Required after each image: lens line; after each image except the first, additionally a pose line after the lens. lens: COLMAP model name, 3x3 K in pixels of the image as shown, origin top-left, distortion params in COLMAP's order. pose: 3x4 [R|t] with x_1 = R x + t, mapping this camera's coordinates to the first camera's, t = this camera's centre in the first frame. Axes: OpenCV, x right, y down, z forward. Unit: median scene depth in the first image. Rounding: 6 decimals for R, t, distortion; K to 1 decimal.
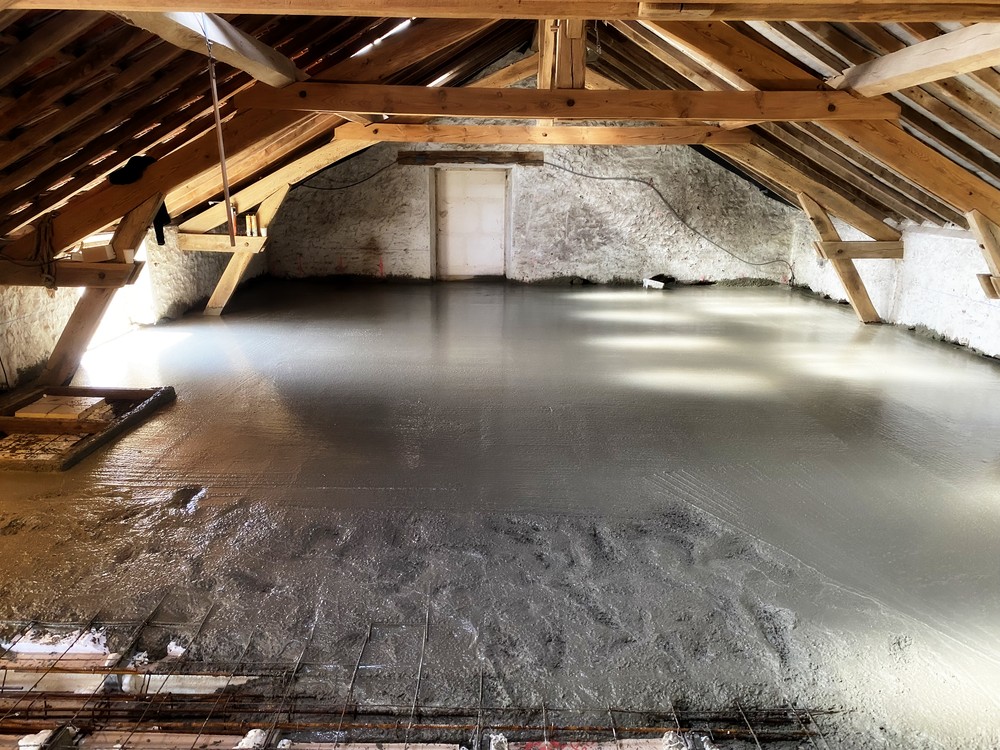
lens RADIAL K [[774.3, 0, 499.0], [0, 774.3, 380.4], [0, 0, 1]] dist [0.035061, -0.048208]
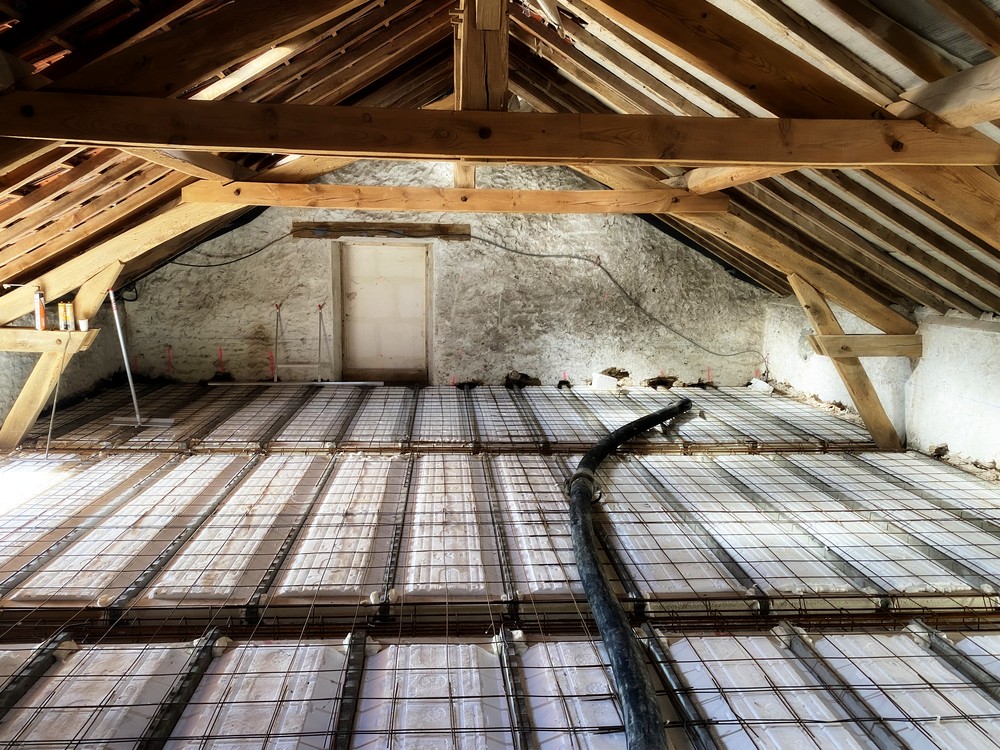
lens RADIAL K [[774.3, 0, 502.7], [0, 774.3, 375.8], [0, 0, 1]] dist [0.035061, -0.048208]
pose [[0.996873, -0.008596, 0.078554, 0.025339], [0.016500, 0.994797, -0.100531, -0.047306], [-0.077281, 0.101513, 0.991828, 0.185760]]
